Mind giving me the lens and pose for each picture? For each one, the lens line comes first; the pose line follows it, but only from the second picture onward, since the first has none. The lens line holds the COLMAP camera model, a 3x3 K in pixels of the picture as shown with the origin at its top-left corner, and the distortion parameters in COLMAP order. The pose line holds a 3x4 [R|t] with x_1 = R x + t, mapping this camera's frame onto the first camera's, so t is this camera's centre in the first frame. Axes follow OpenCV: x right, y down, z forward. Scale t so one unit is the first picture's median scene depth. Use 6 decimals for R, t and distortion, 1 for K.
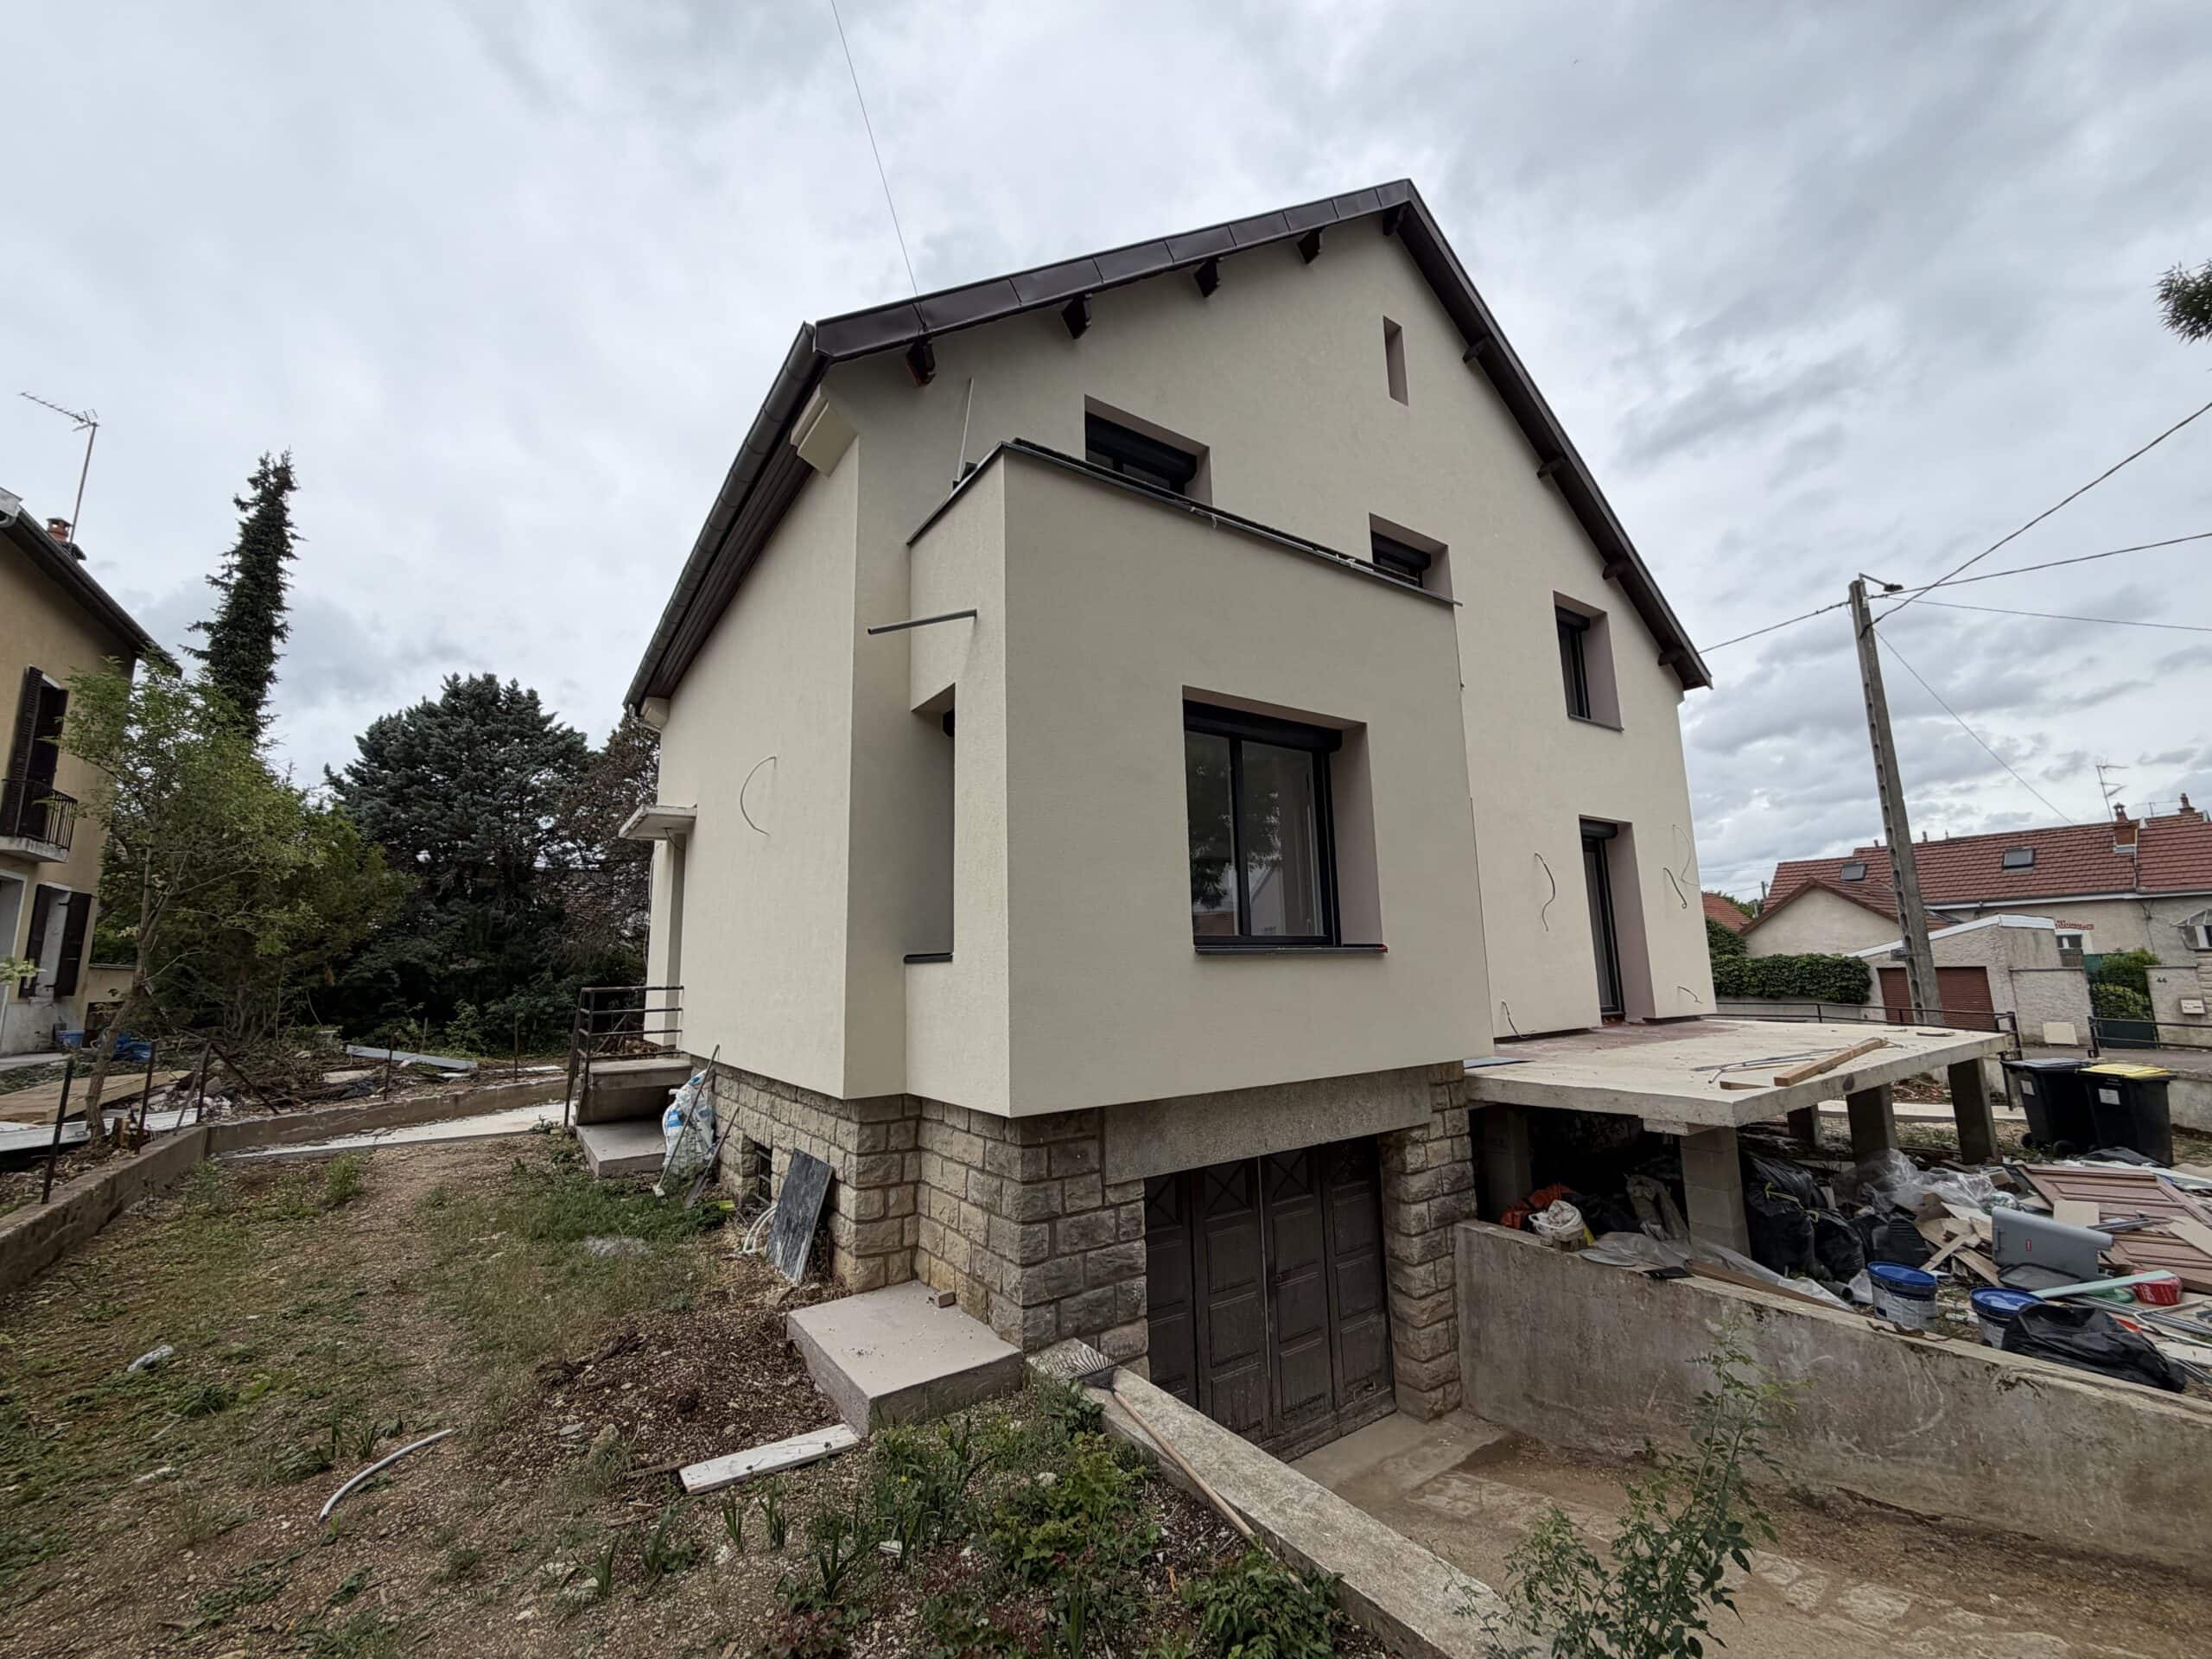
lens RADIAL K [[870.6, 0, 1095.8], [0, 870.6, 833.5], [0, 0, 1]] dist [-0.007890, 0.000265]
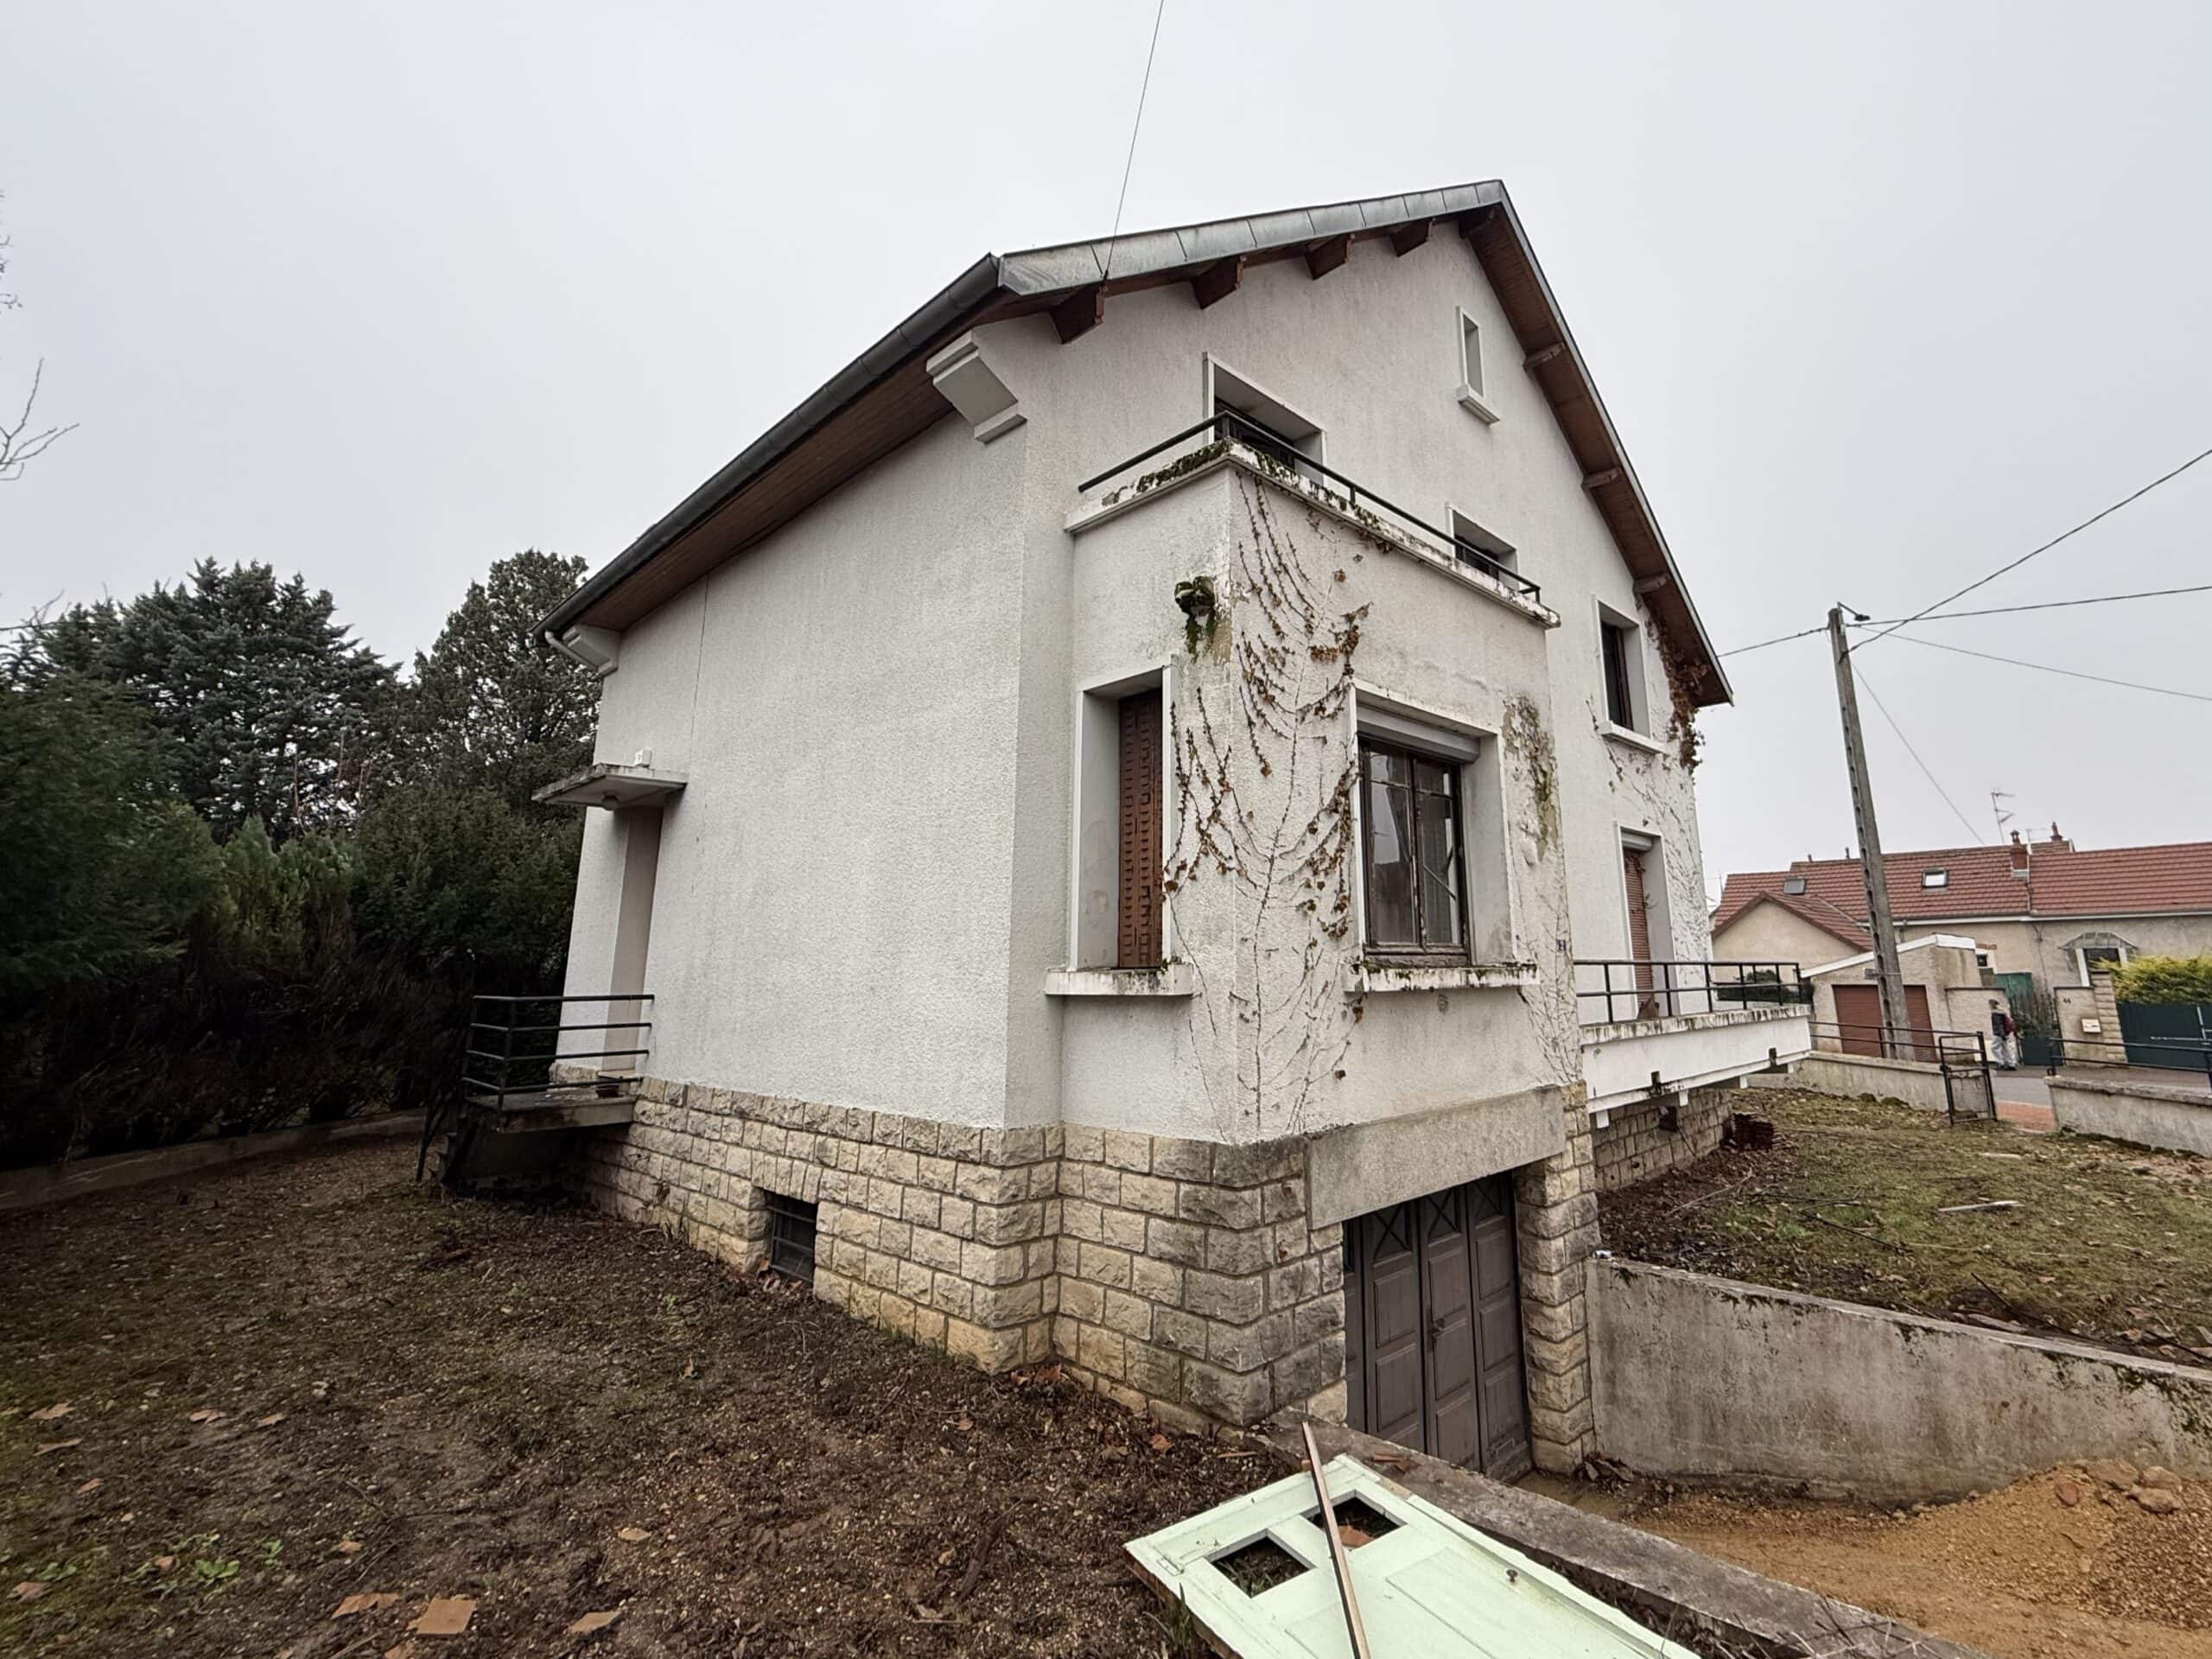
lens RADIAL K [[1039.0, 0, 1115.0], [0, 1039.0, 730.7], [0, 0, 1]] dist [-0.002351, -0.001265]
pose [[0.976169, 0.061501, 0.208117, -0.374875], [-0.046976, 0.996149, -0.074037, -0.022663], [-0.211868, 0.062496, 0.975298, -0.044011]]
